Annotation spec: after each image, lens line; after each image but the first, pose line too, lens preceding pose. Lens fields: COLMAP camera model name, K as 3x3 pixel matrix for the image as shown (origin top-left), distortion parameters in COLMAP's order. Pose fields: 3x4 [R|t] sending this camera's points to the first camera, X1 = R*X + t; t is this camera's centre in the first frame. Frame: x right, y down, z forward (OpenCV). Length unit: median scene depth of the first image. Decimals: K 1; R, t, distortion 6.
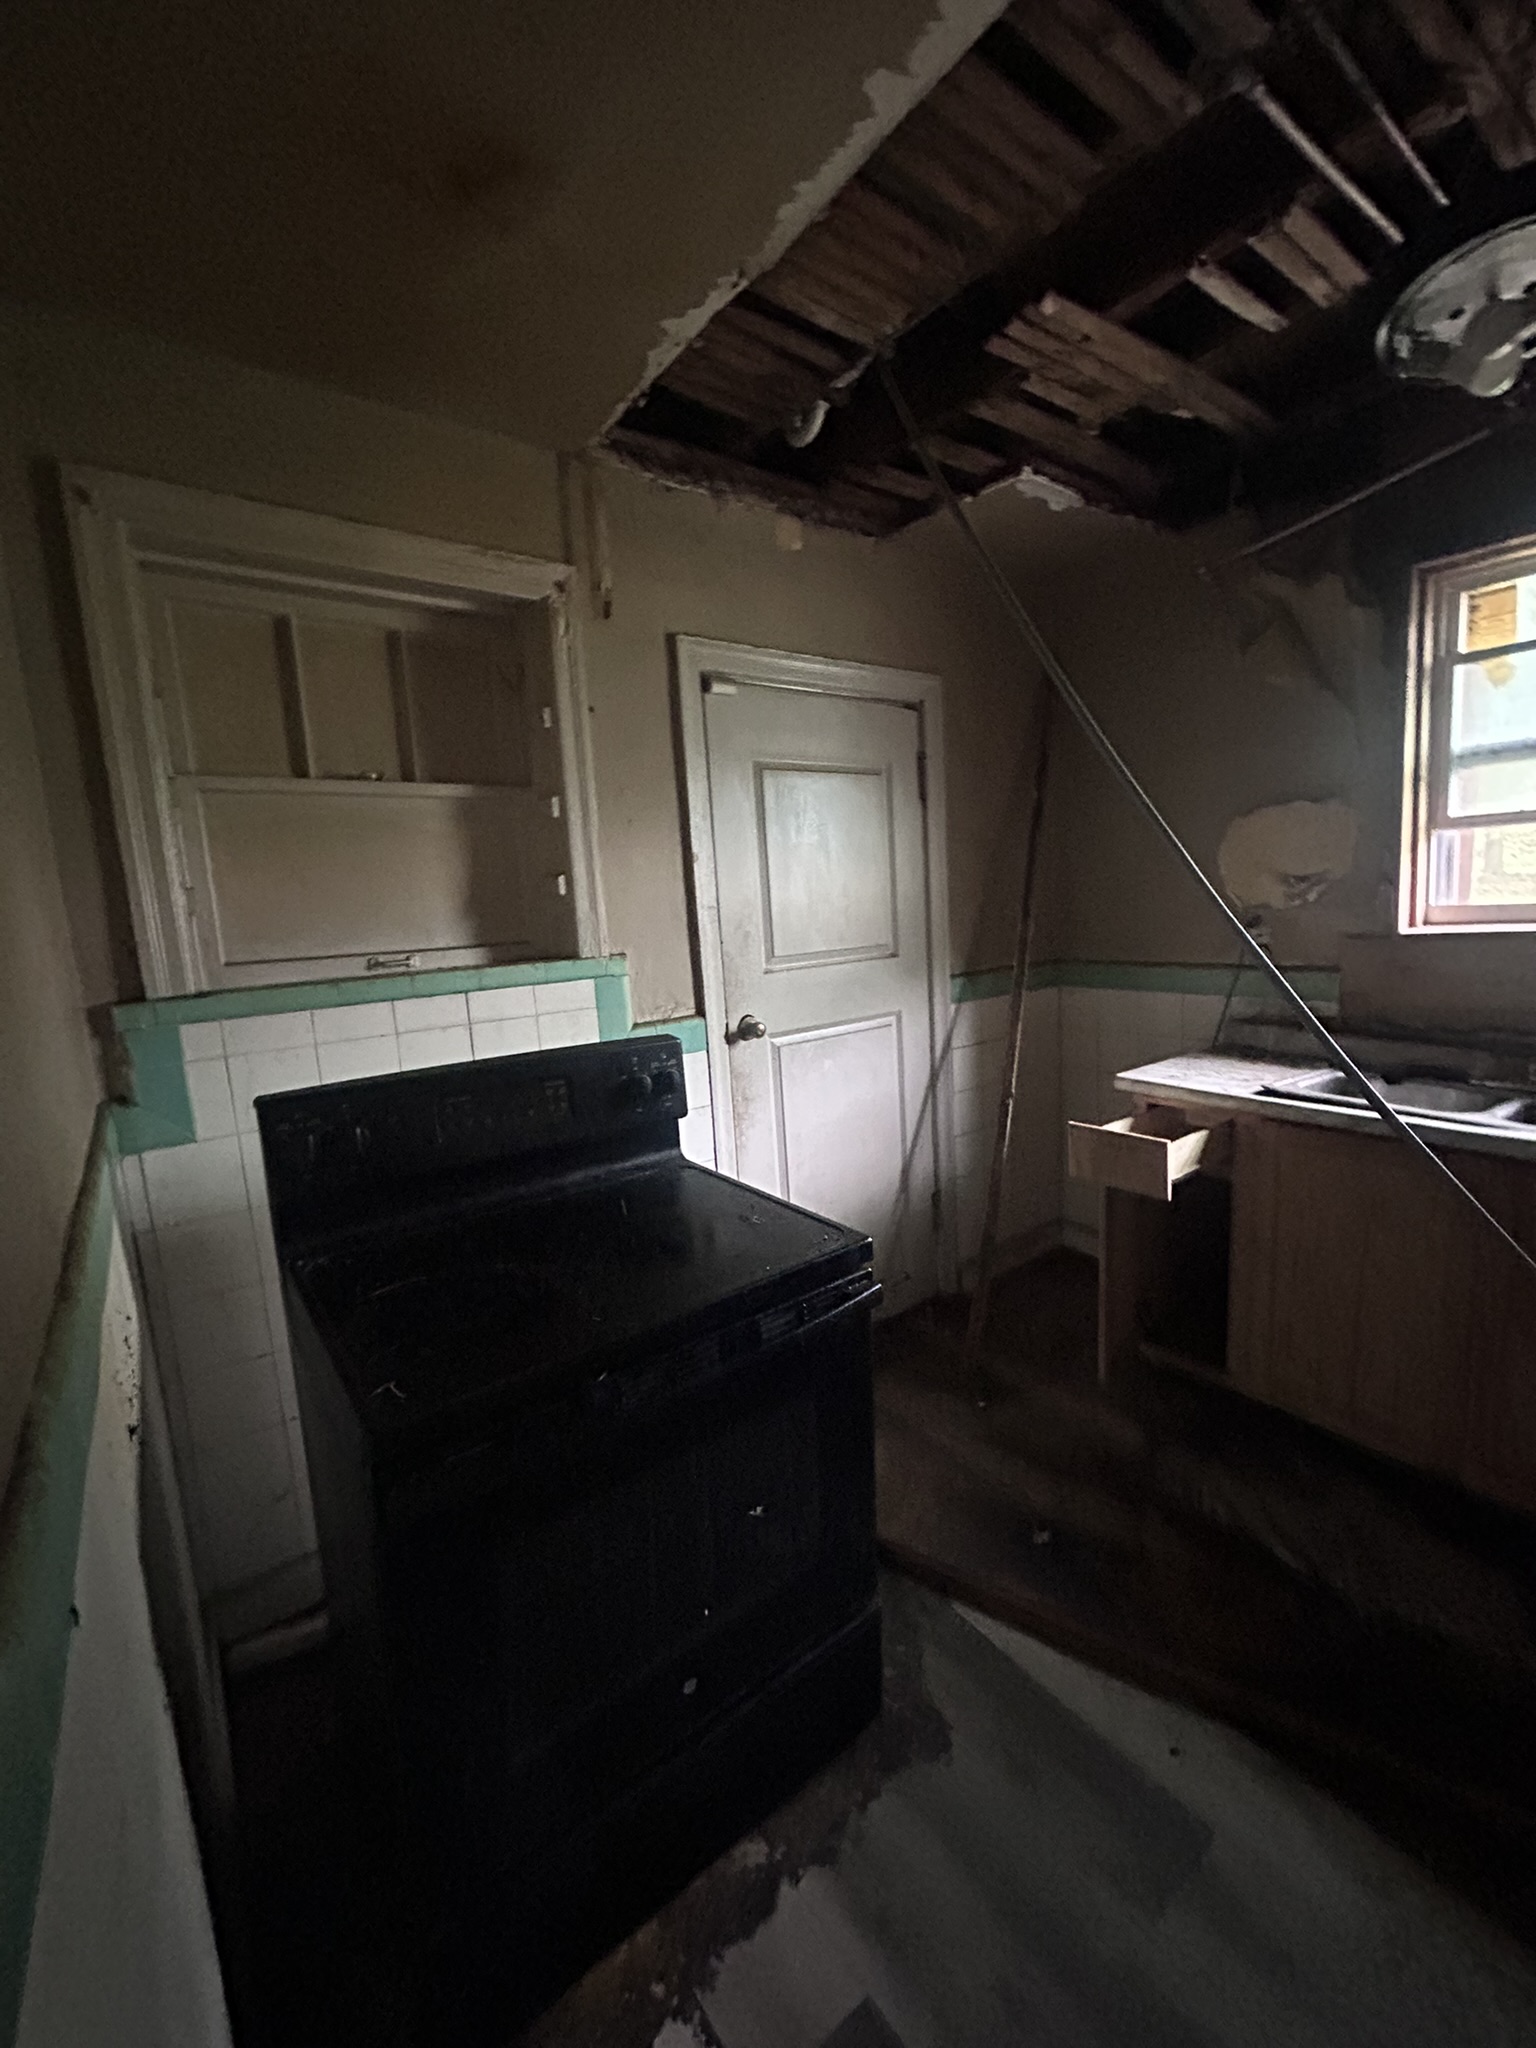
lens RADIAL K [[833.7, 0, 771.9], [0, 833.7, 1021.9], [0, 0, 1]] dist [-0.000206, 0.000941]
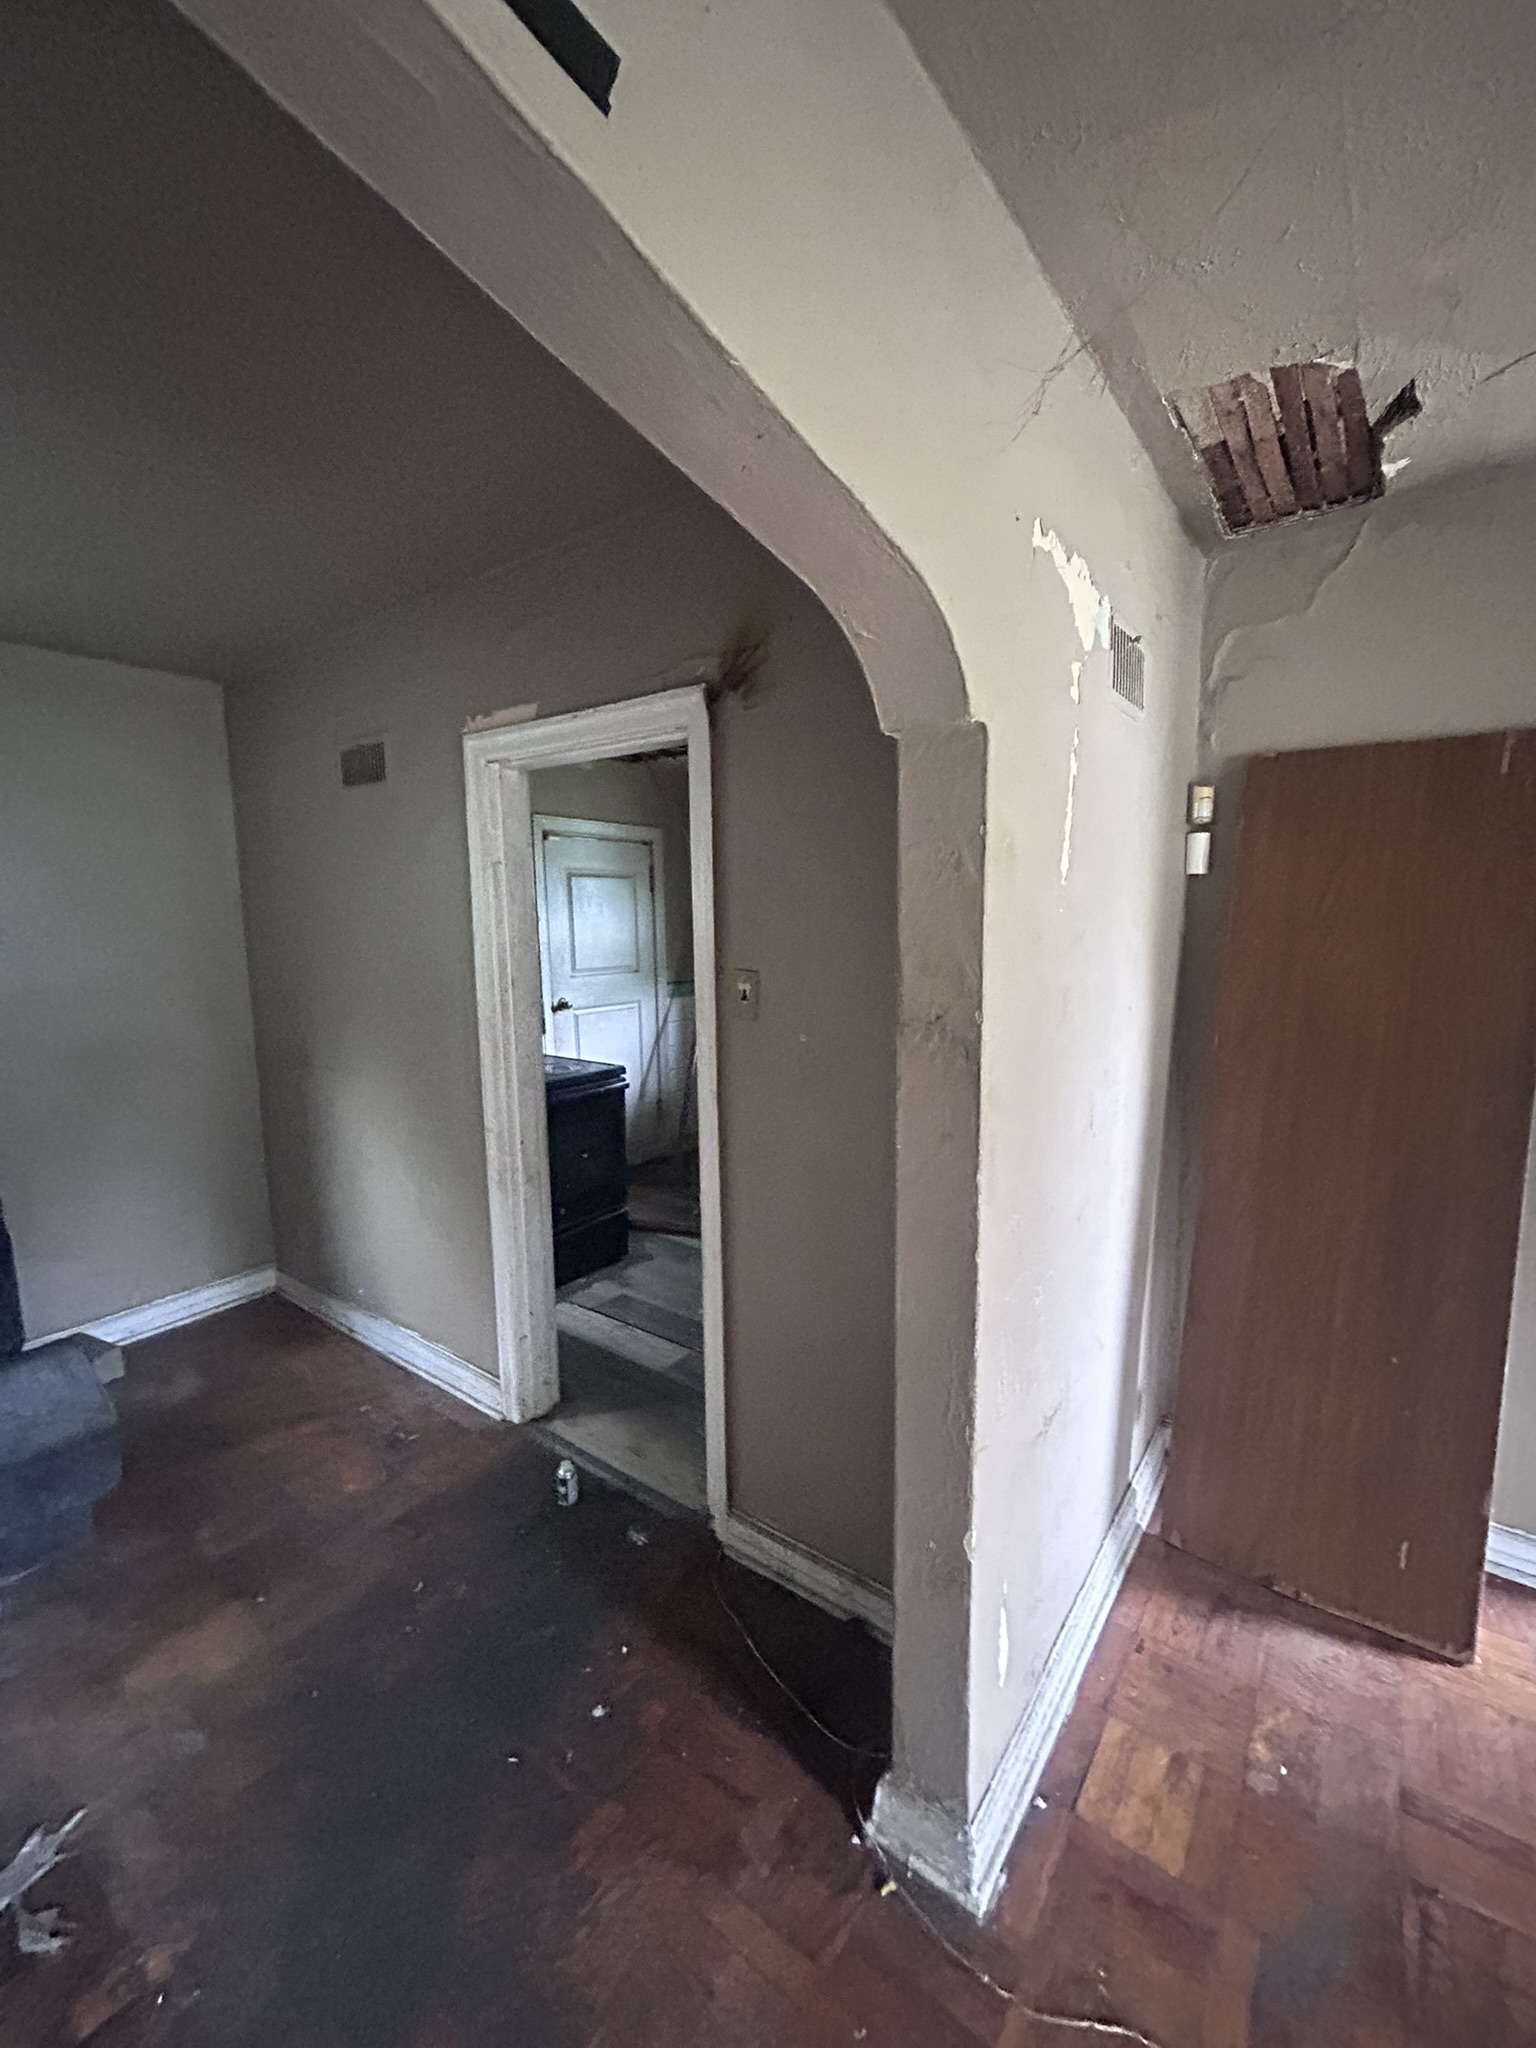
lens RADIAL K [[833.7, 0, 776.0], [0, 833.7, 1030.4], [0, 0, 1]] dist [-0.000206, 0.000941]
pose [[0.953824, 0.007227, 0.300278, -0.144977], [-0.000448, 0.999744, -0.022637, 0.118036], [-0.300364, 0.021457, 0.953583, -1.086268]]
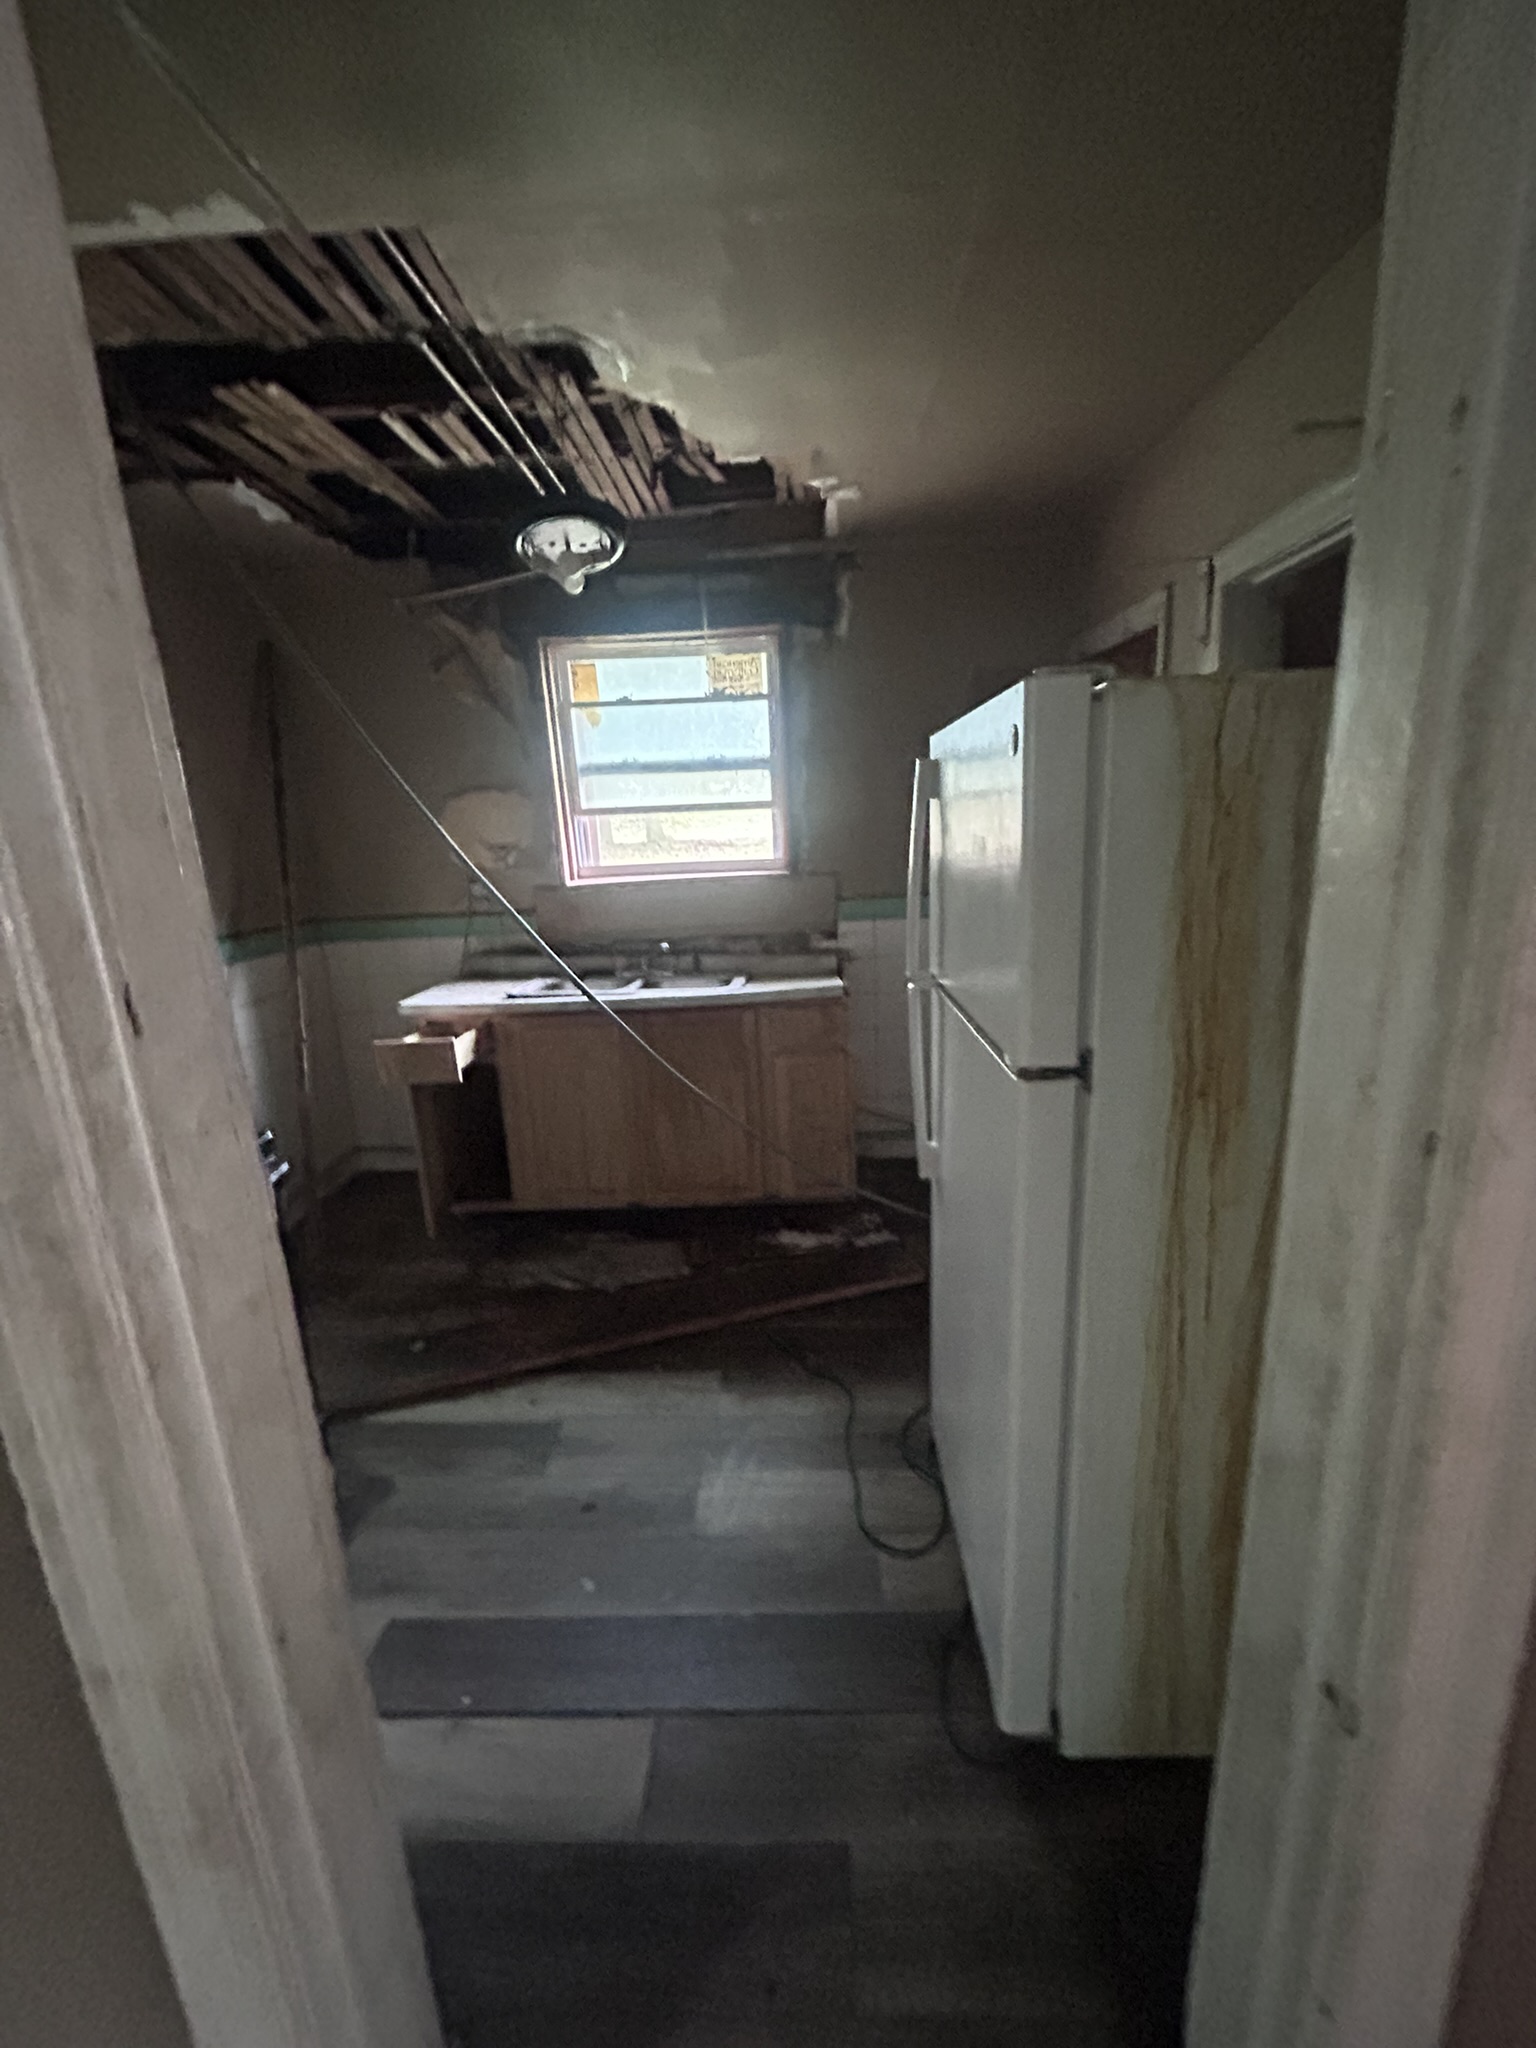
lens RADIAL K [[833.7, 0, 778.1], [0, 833.7, 1025.4], [0, 0, 1]] dist [-0.000206, 0.000941]
pose [[0.619067, -0.155949, 0.769698, -0.210408], [0.120534, 0.987341, 0.103101, 0.034949], [-0.776033, 0.028948, 0.630028, -0.239514]]
